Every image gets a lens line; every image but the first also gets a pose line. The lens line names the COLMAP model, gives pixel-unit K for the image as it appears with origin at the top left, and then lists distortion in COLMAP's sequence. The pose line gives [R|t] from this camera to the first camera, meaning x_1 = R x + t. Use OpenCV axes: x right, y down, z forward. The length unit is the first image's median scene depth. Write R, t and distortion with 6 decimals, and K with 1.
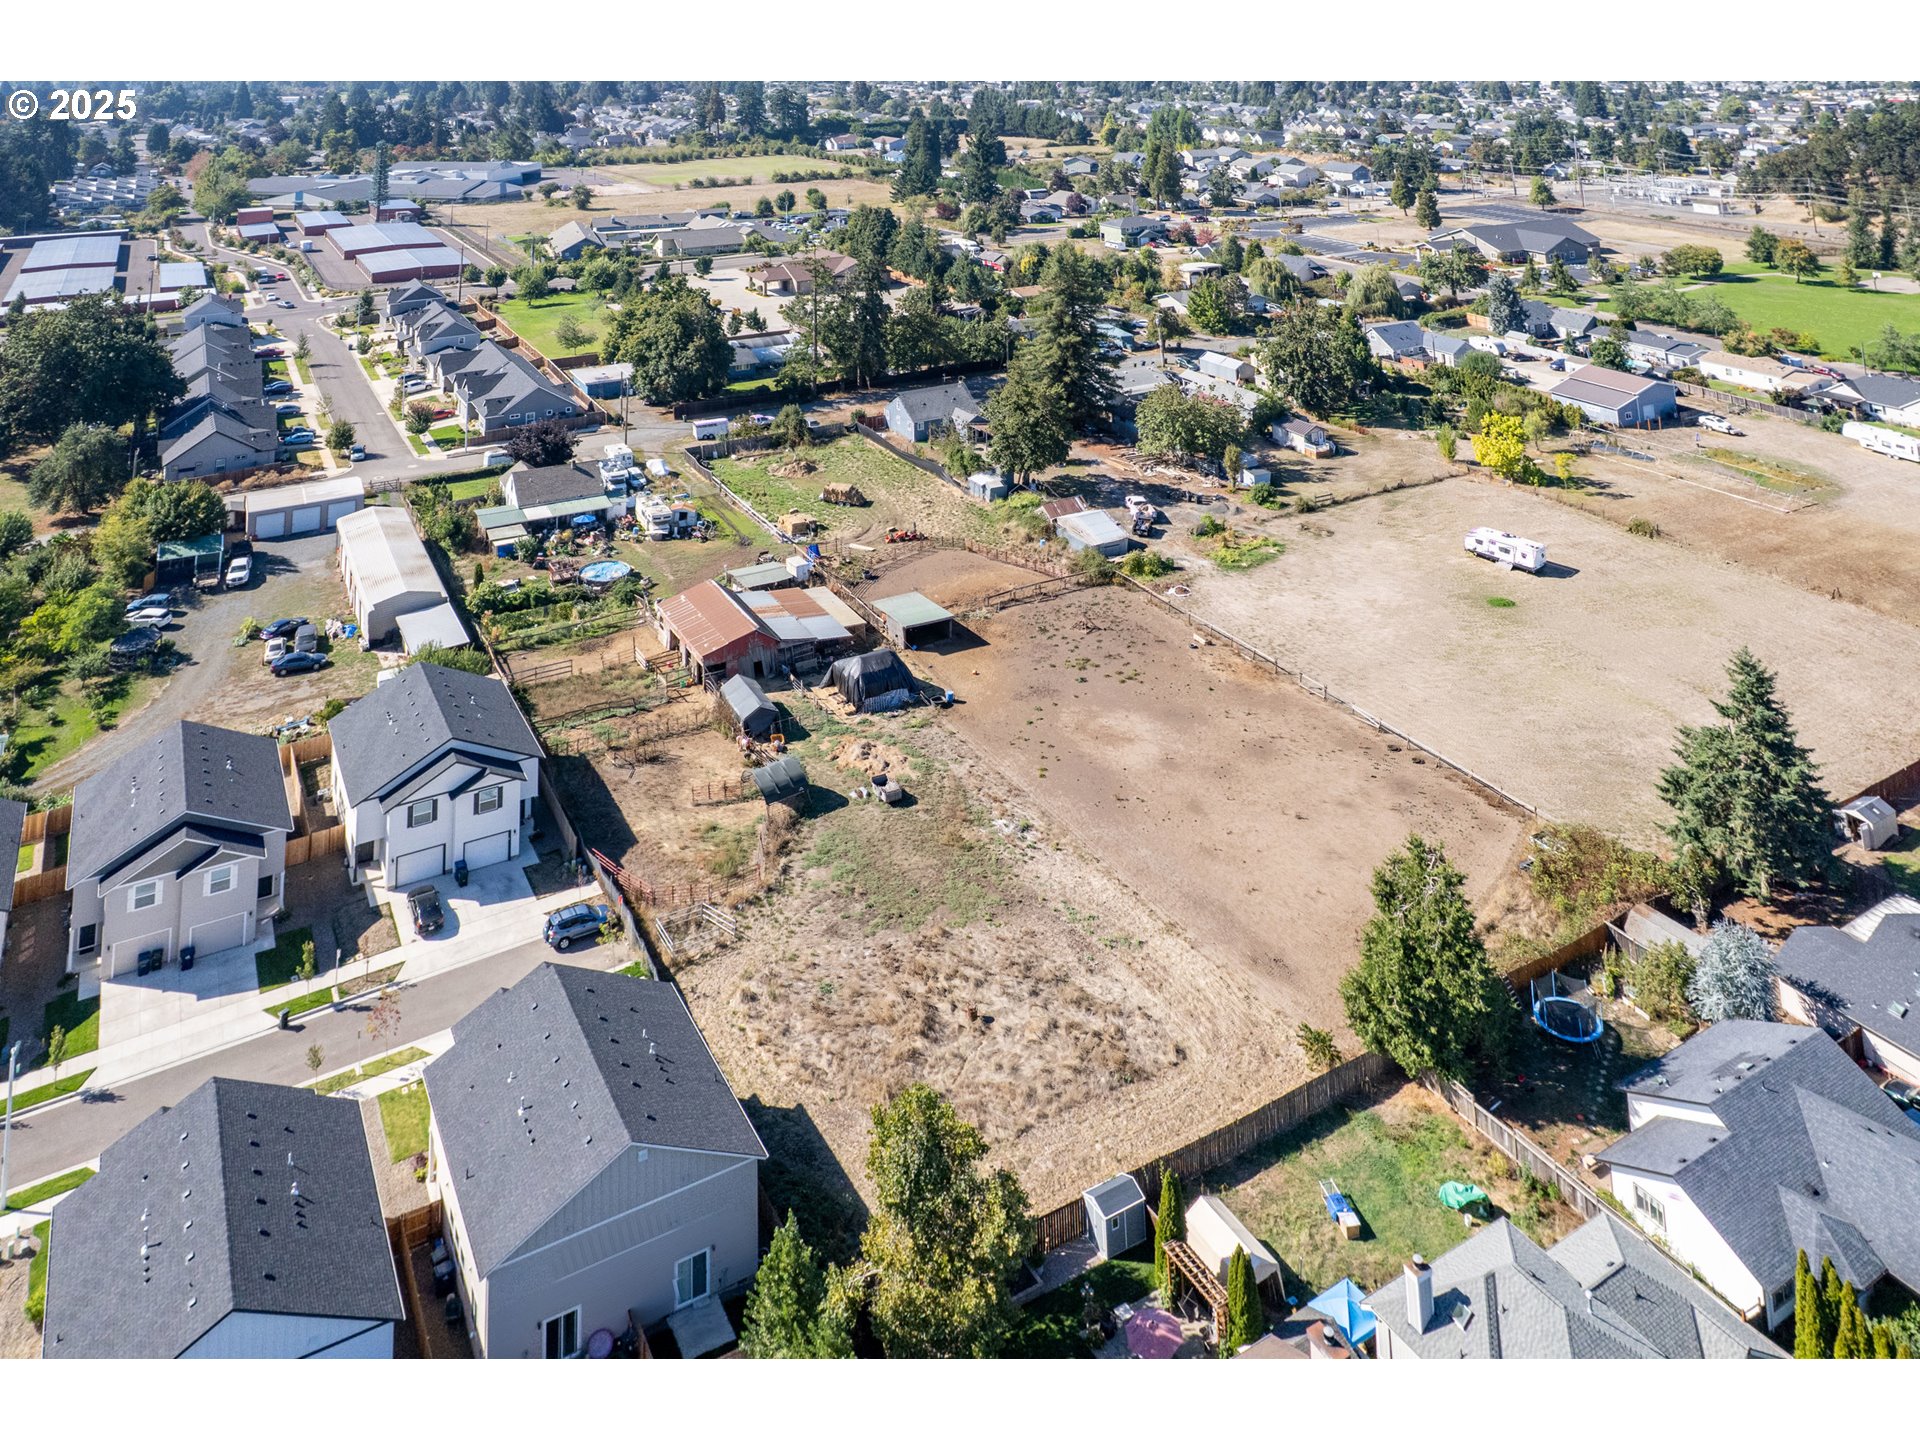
lens RADIAL K [[1258.0, 0, 958.6], [0, 1258.0, 689.1], [0, 0, 1]] dist [-0.072577, 0.077188]
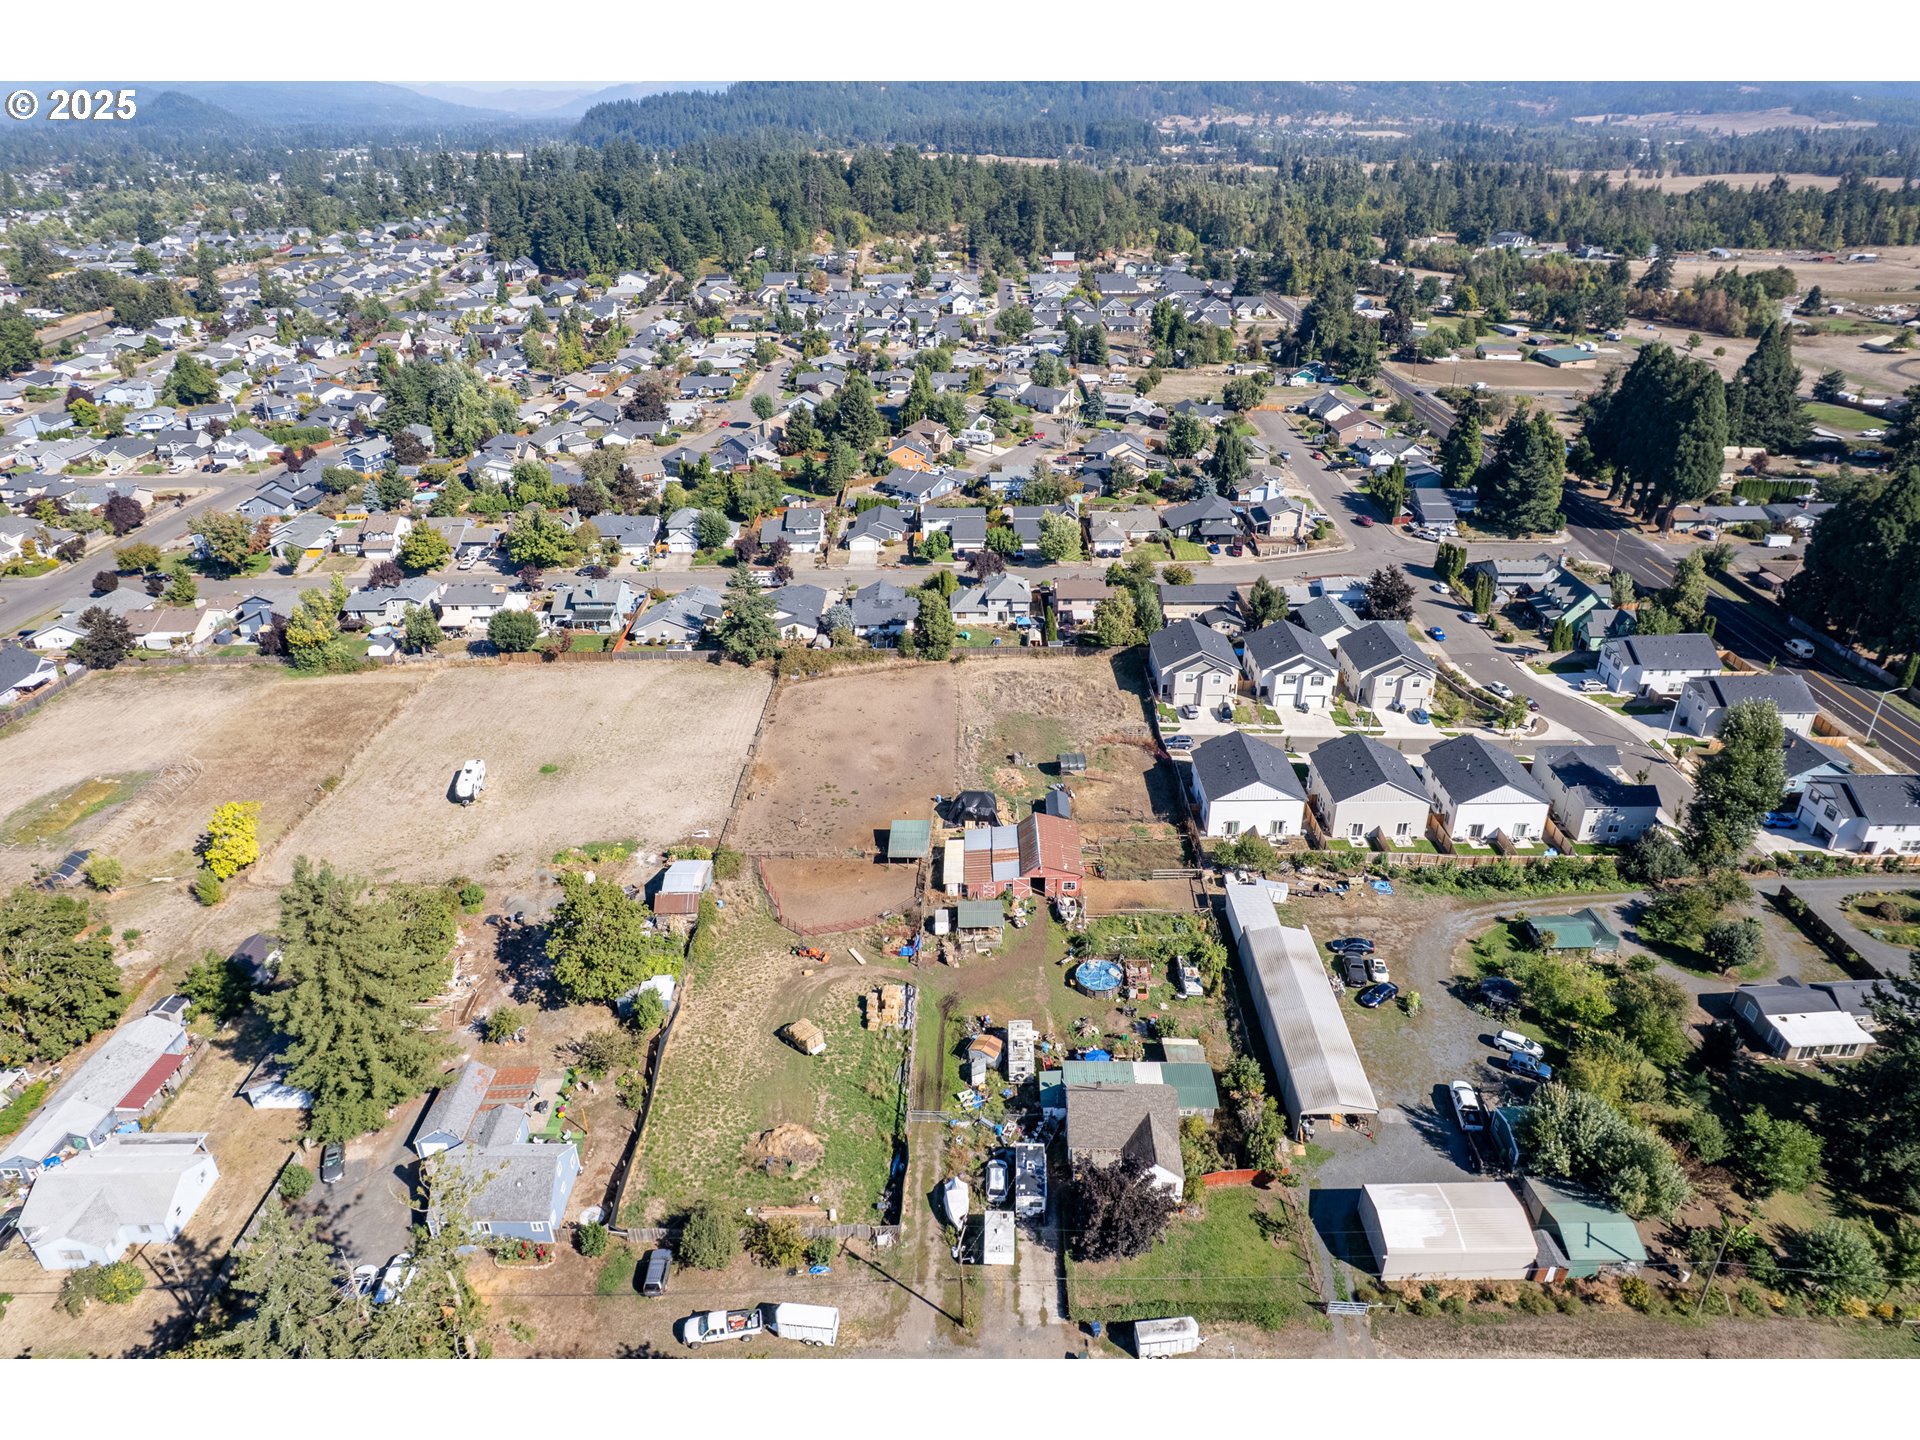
lens RADIAL K [[1240.3, 0, 963.1], [0, 1240.3, 724.7], [0, 0, 1]] dist [-0.077377, 0.071490]
pose [[-0.869845, -0.216652, 0.443206, -0.637749], [0.238121, 0.602429, 0.761825, -1.114473], [-0.432051, 0.768206, -0.472431, 1.461998]]
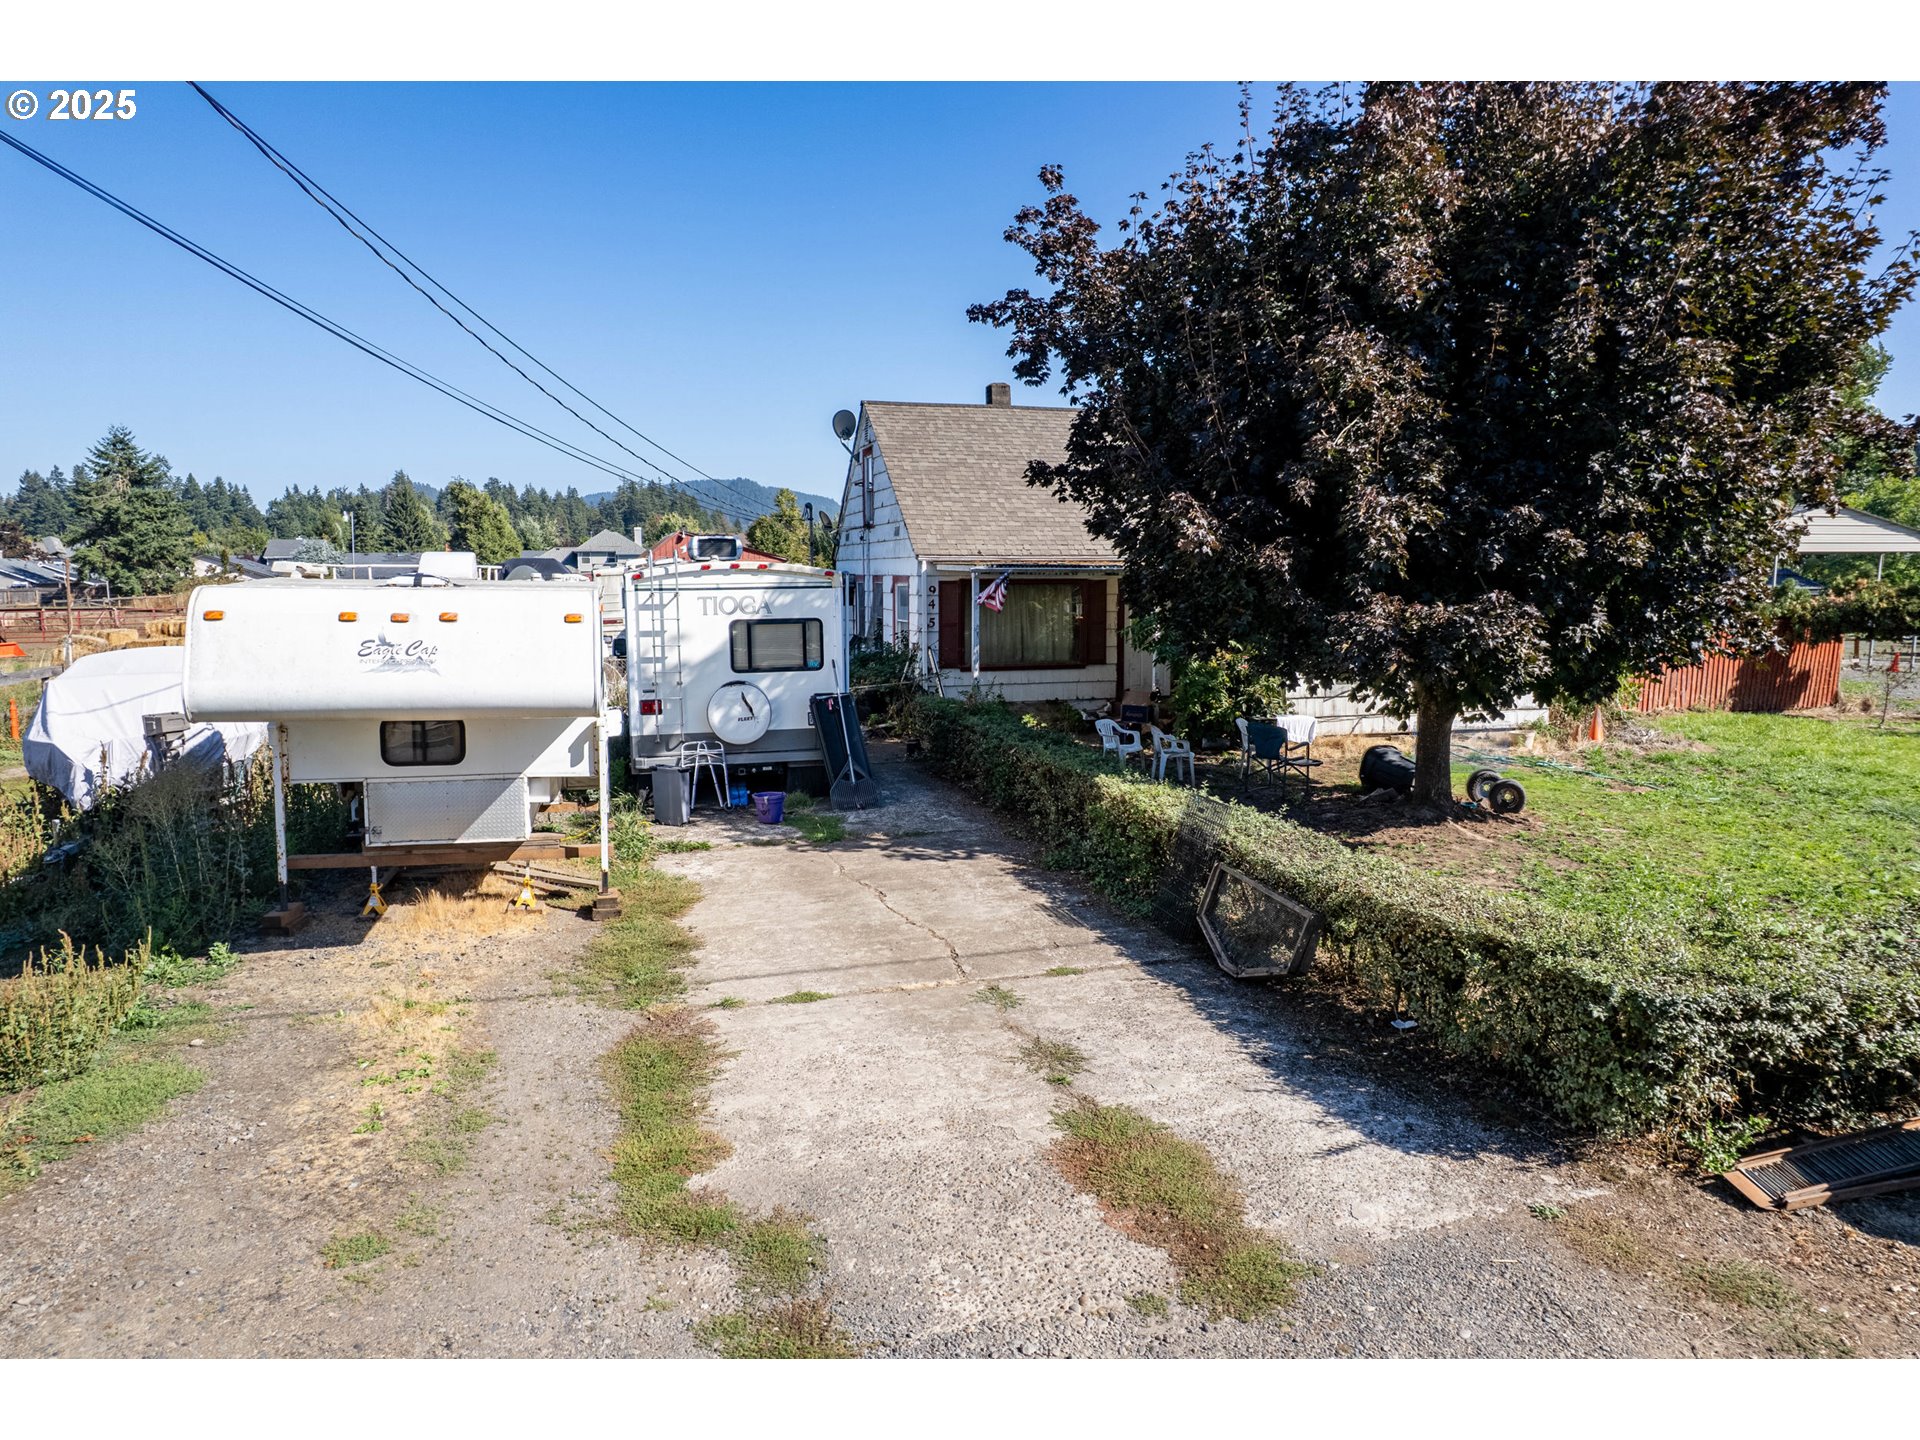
lens RADIAL K [[1240.3, 0, 963.1], [0, 1240.3, 724.7], [0, 0, 1]] dist [-0.077377, 0.071490]
pose [[-0.977908, -0.020495, 0.208028, -0.412051], [0.102694, 0.819704, 0.563506, -0.290281], [-0.182071, 0.572421, -0.799490, 1.385826]]
